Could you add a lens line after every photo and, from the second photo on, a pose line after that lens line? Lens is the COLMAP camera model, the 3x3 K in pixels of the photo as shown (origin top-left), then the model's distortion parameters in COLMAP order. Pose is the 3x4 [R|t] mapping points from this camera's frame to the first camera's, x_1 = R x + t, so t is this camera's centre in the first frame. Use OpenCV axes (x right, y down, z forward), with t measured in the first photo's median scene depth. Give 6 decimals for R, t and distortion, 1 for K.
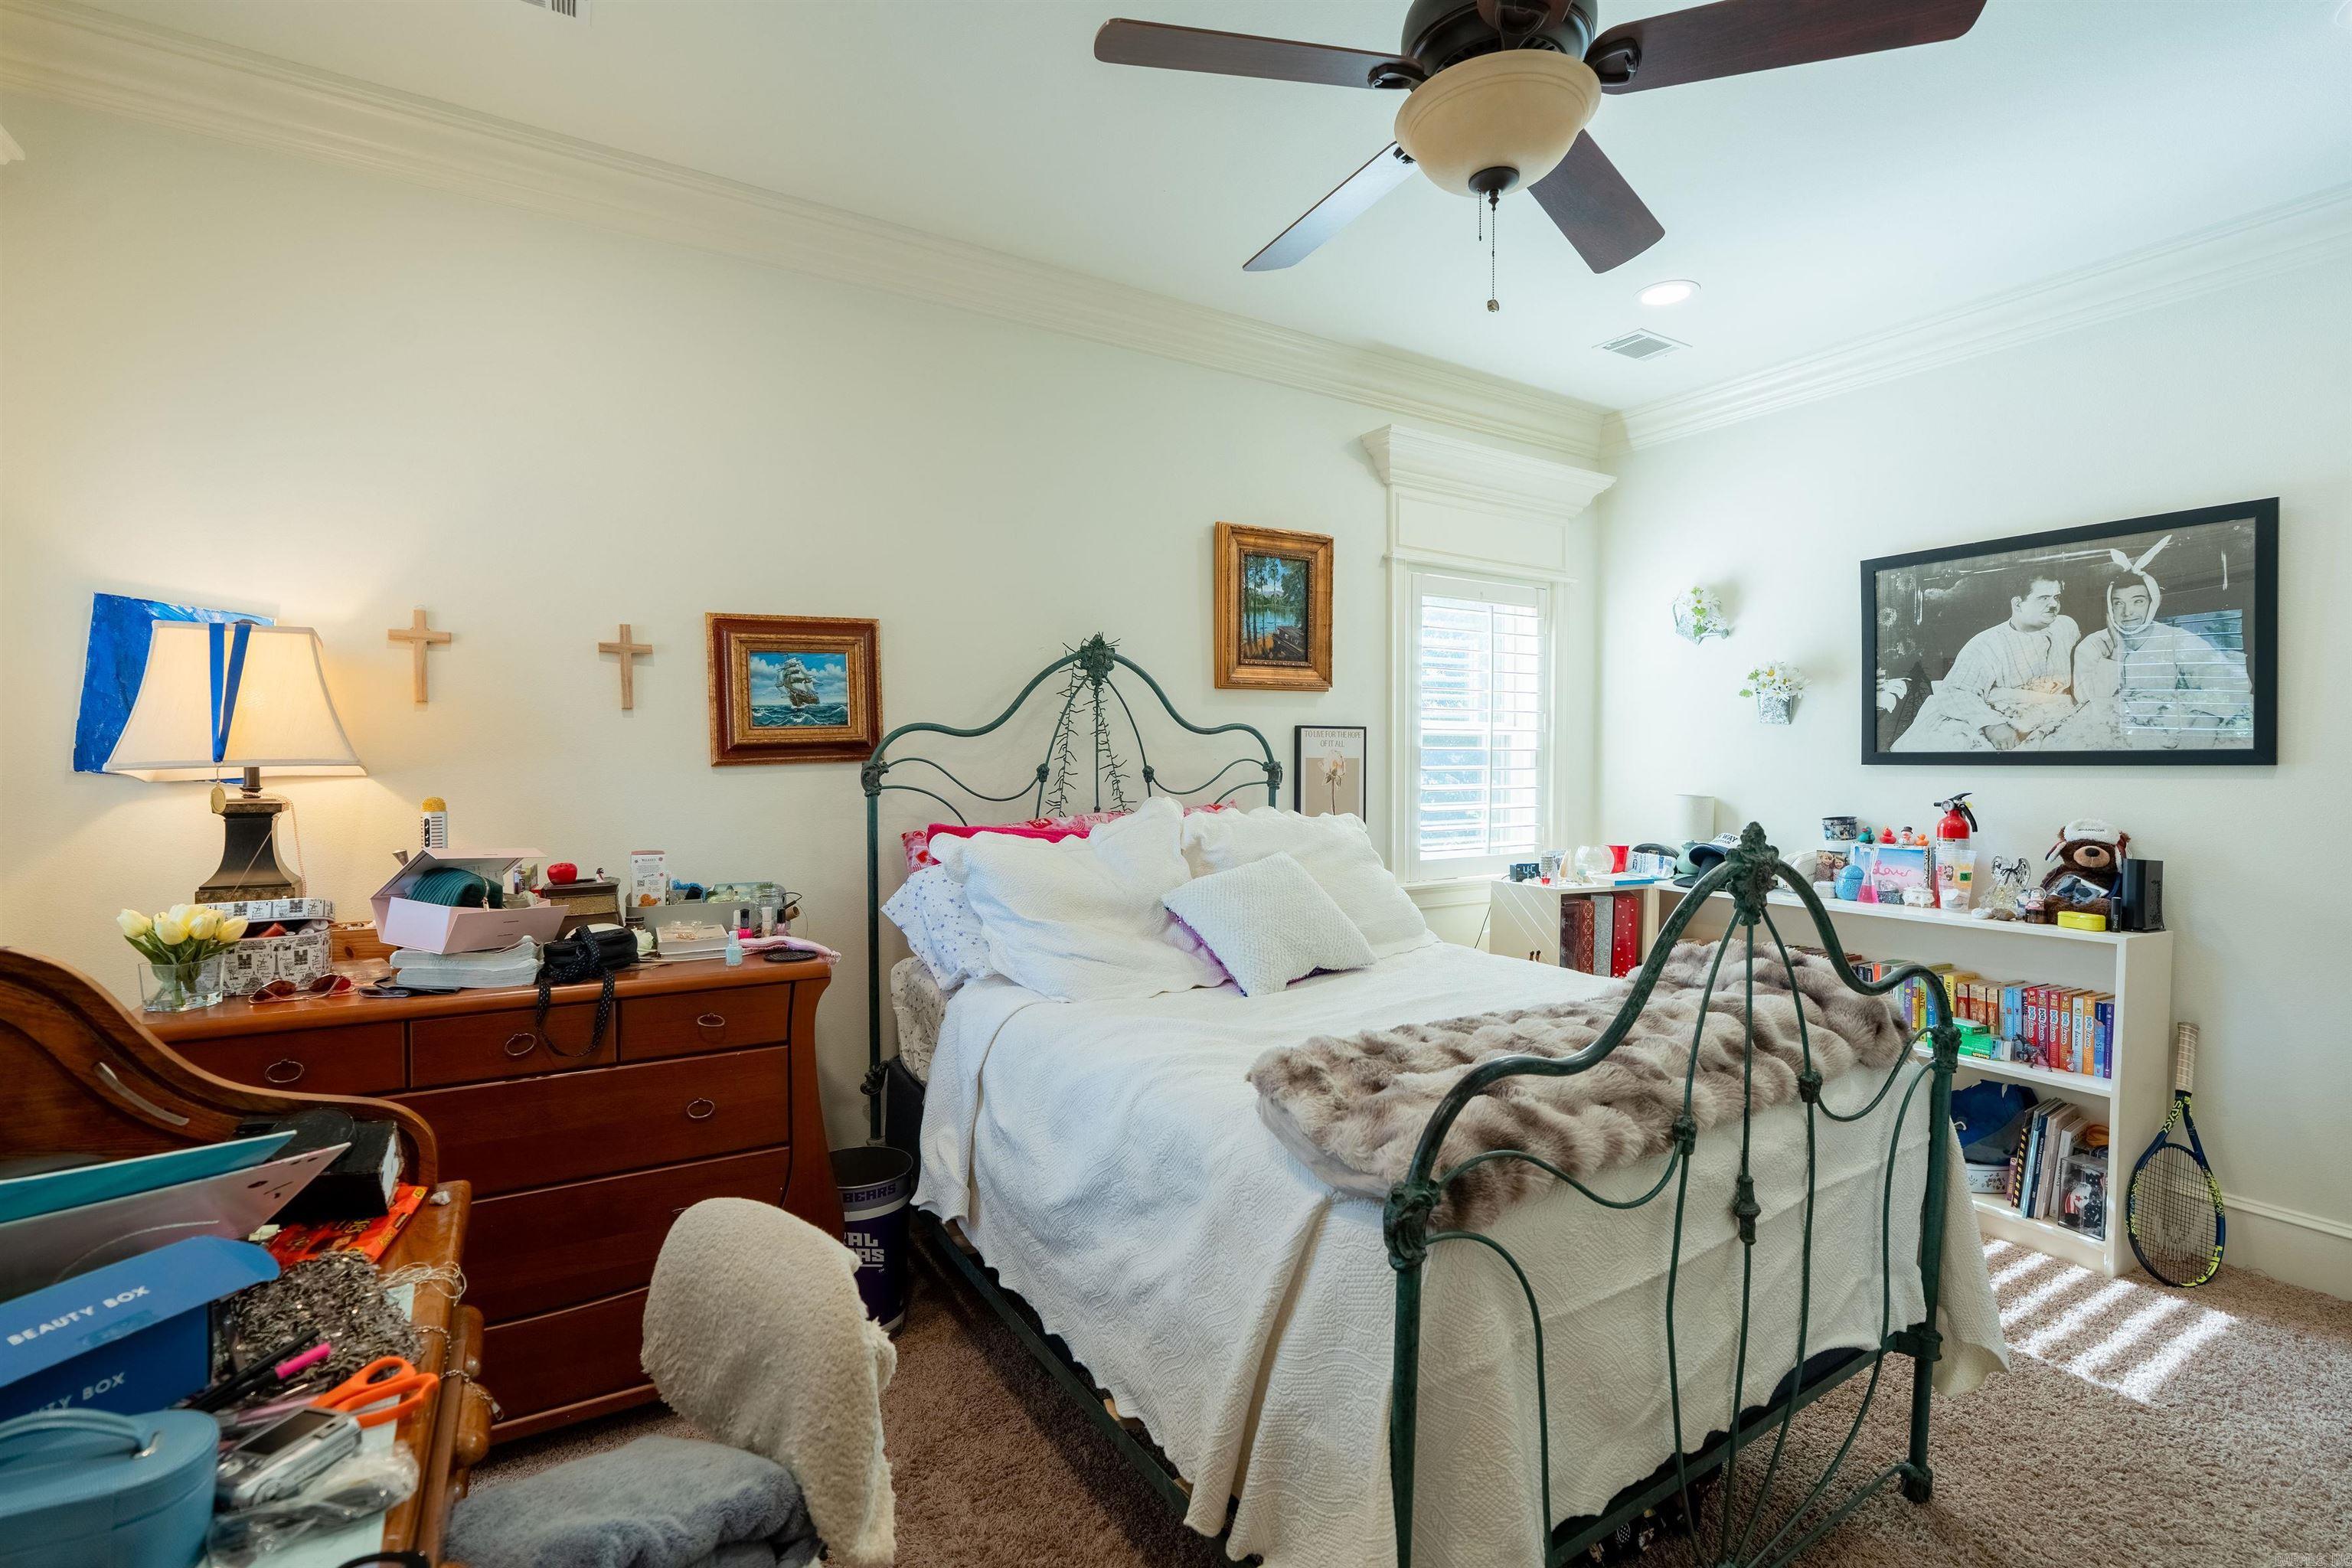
lens RADIAL K [[1054.6, 0, 1176.0], [0, 1054.6, 784.0], [0, 0, 1]] dist [-0.004169, -0.000197]
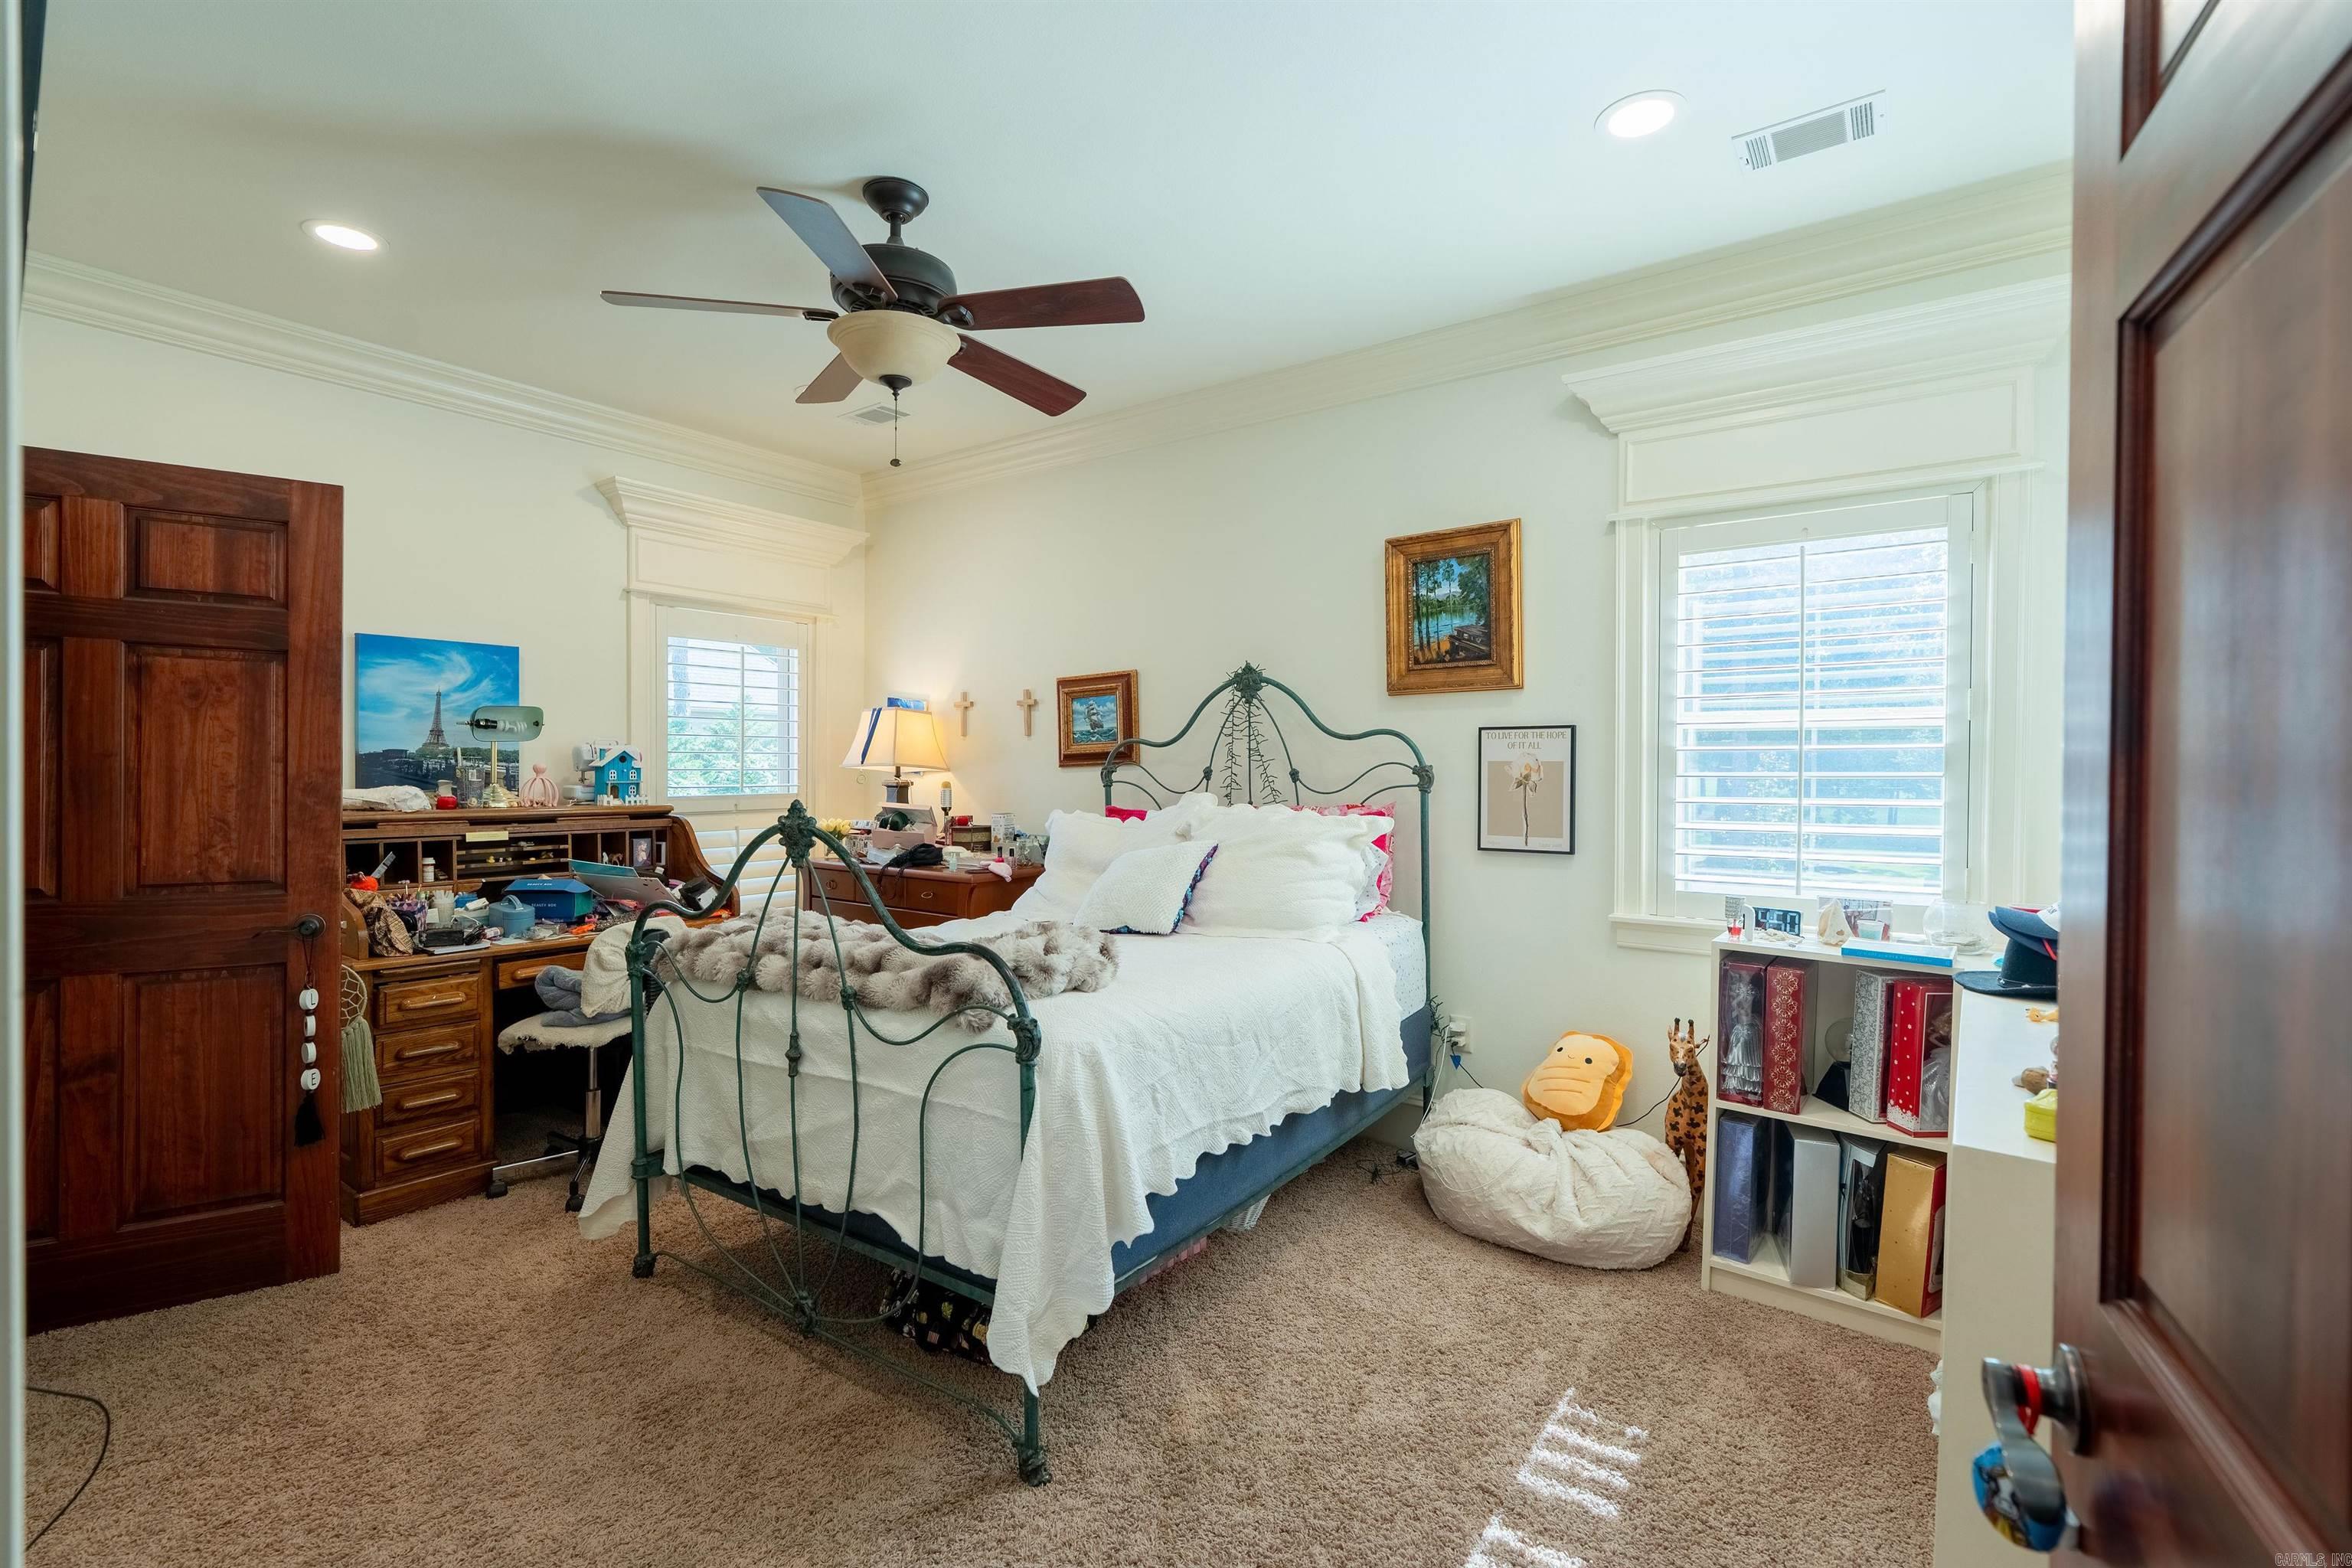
lens RADIAL K [[1054.6, 0, 1176.0], [0, 1054.6, 784.0], [0, 0, 1]] dist [-0.004169, -0.000197]
pose [[0.380025, 0.015359, -0.924849, 0.935034], [-0.023967, 0.999690, 0.006753, -0.004350], [0.924666, 0.019600, 0.380275, 0.401854]]
